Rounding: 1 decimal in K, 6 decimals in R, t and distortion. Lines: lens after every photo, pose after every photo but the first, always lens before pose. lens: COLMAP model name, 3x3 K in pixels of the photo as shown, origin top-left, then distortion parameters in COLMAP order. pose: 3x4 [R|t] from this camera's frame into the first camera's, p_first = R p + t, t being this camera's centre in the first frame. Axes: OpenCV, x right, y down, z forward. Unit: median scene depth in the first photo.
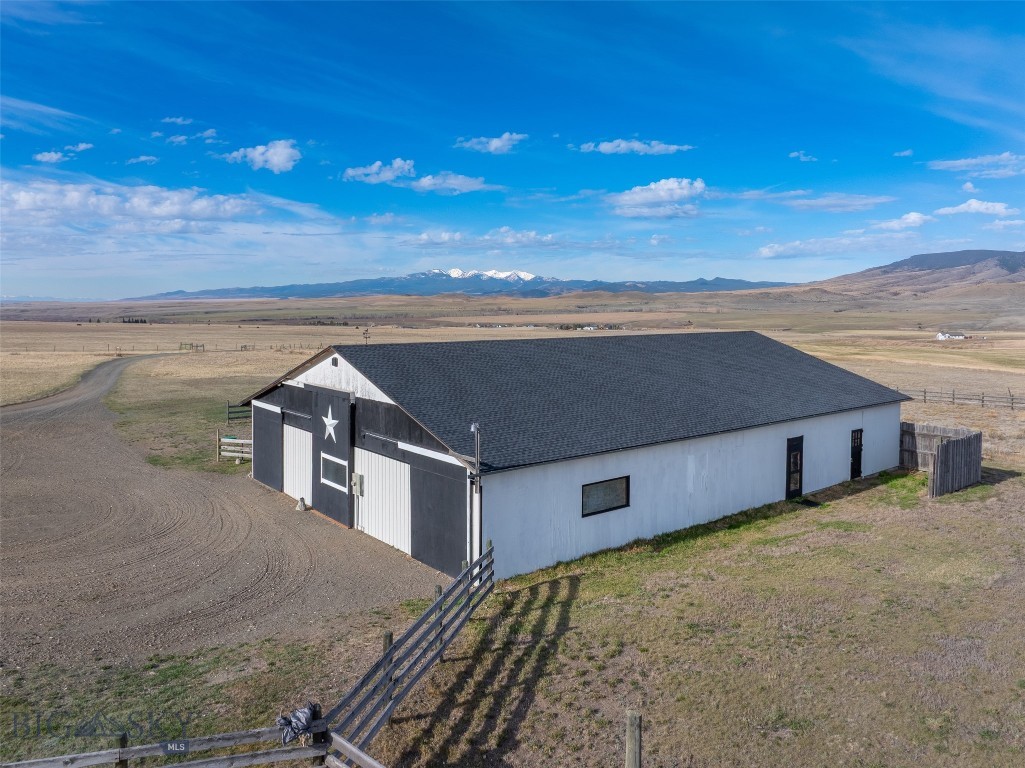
lens RADIAL K [[780.5, 0, 512.5], [0, 780.5, 384.0], [0, 0, 1]] dist [-0.036674, 0.000743]
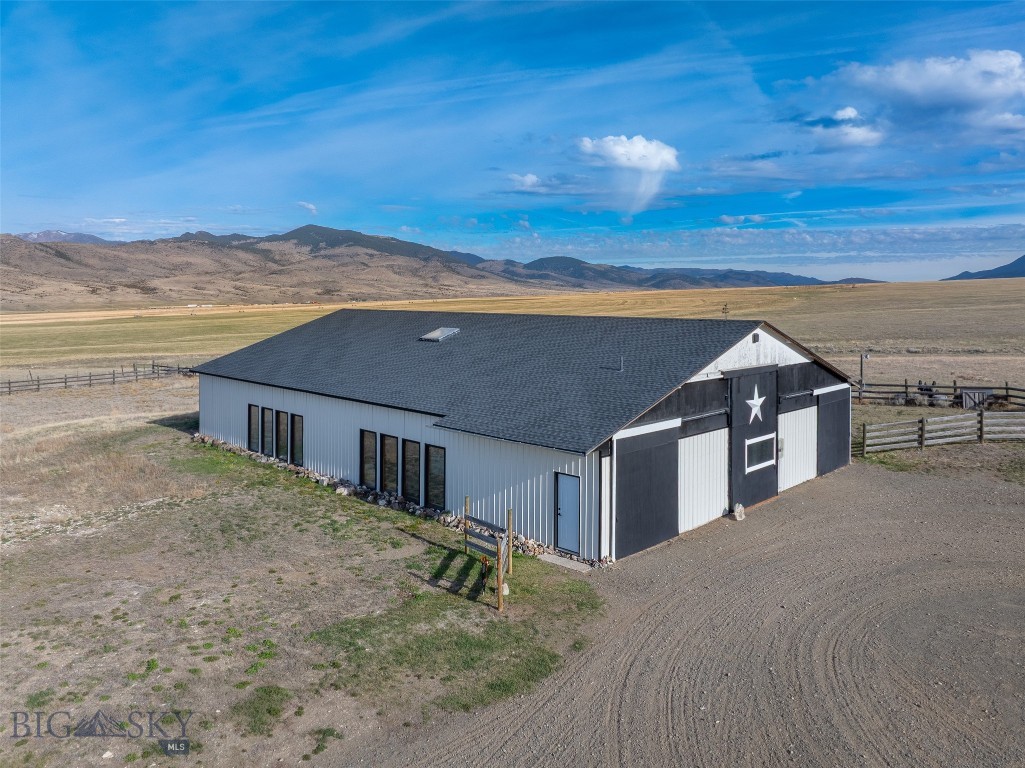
lens RADIAL K [[767.2, 0, 510.9], [0, 767.2, 306.1], [0, 0, 1]] dist [-0.039482, 0.003368]
pose [[-0.105104, -0.024064, 0.994170, -0.642430], [0.105706, 0.993773, 0.035230, -0.075646], [-0.988827, 0.108793, -0.101906, 0.783212]]
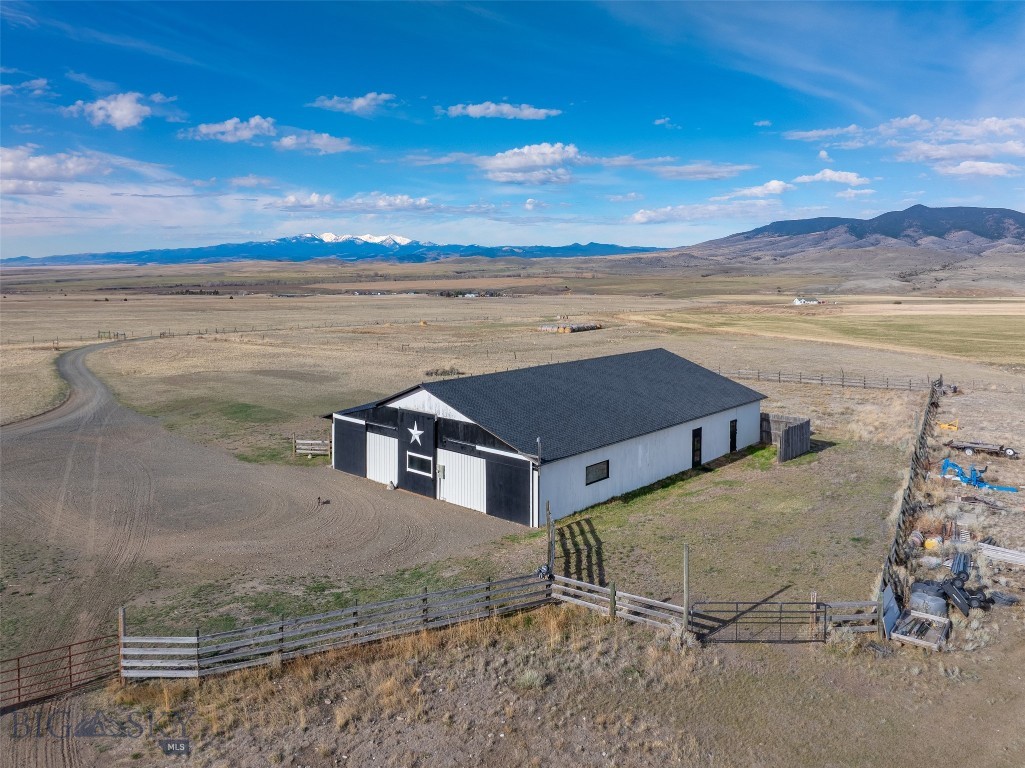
lens RADIAL K [[785.8, 0, 520.3], [0, 785.8, 384.2], [0, 0, 1]] dist [-0.013556, 0.001728]
pose [[0.985995, -0.026227, 0.164699, -0.161300], [0.018748, 0.998728, 0.046799, -0.066018], [-0.165717, -0.043056, 0.985233, -0.327544]]
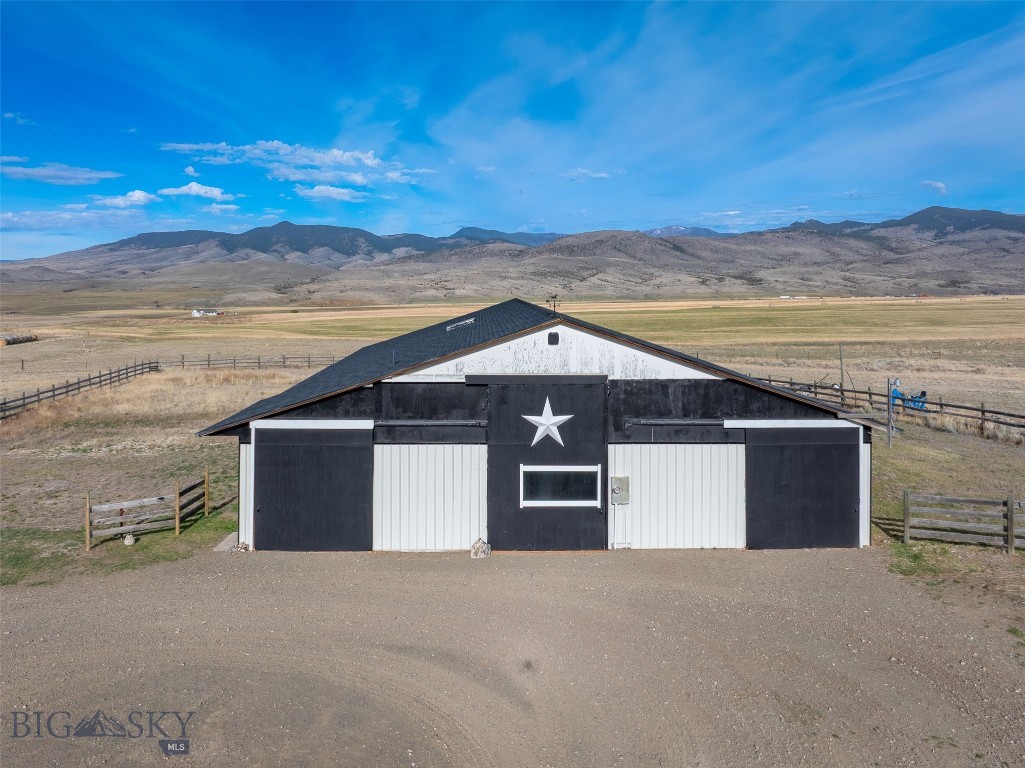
lens RADIAL K [[810.6, 0, 509.1], [0, 810.6, 290.8], [0, 0, 1]] dist [-0.026277, -0.002687]
pose [[0.609465, -0.012353, 0.792717, -0.493946], [0.086201, 0.994983, -0.050769, -0.021544], [-0.788113, 0.099275, 0.607472, 0.309450]]
